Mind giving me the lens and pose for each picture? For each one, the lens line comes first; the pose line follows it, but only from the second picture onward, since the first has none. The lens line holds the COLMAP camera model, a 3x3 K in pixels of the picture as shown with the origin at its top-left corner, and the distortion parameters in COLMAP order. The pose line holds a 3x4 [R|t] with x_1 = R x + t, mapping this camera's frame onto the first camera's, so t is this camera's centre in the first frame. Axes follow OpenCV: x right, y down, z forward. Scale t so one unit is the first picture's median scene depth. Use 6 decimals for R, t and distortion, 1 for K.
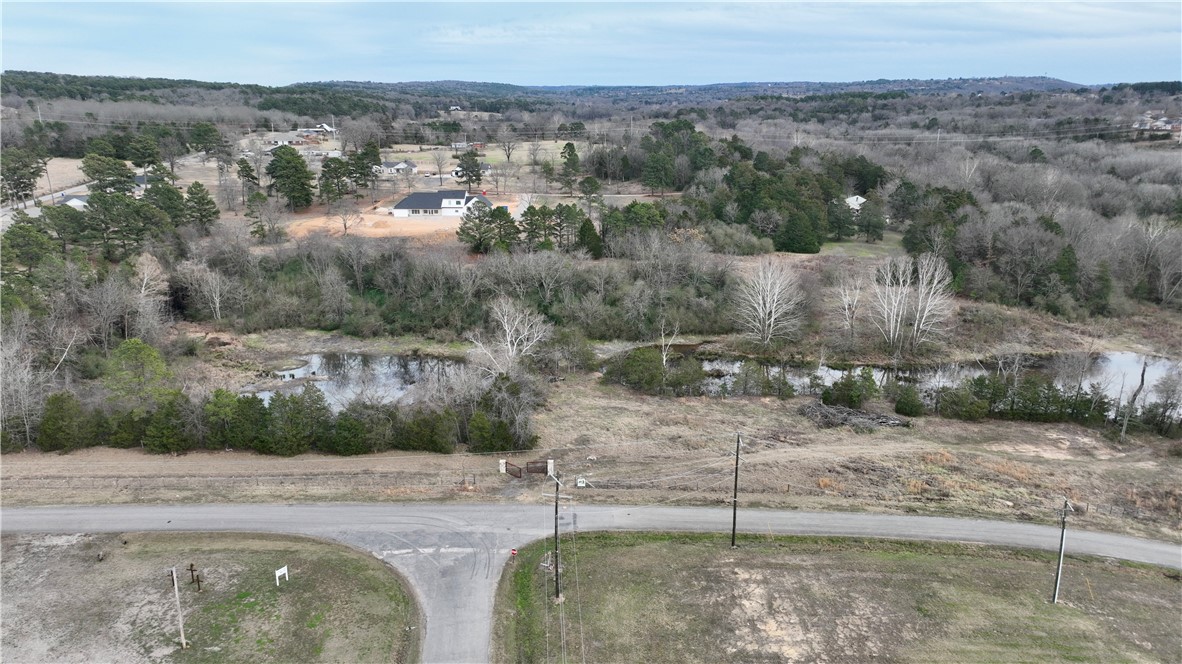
lens RADIAL K [[830.5, 0, 596.9], [0, 830.5, 332.7], [0, 0, 1]] dist [-0.002827, 0.017838]
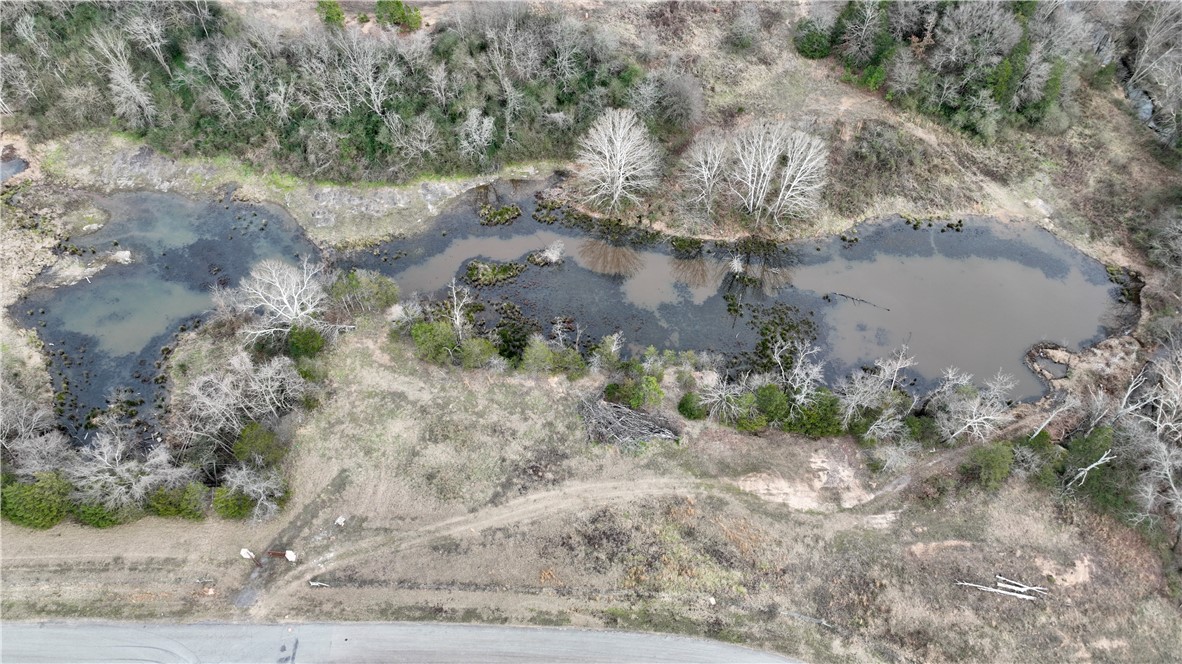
lens RADIAL K [[830.5, 0, 591.0], [0, 830.5, 332.9], [0, 0, 1]] dist [-0.002827, 0.017838]
pose [[0.999248, 0.035083, -0.016524, 0.295003], [-0.017278, 0.784248, 0.620207, -0.639133], [0.034717, -0.619455, 0.784264, 0.308405]]
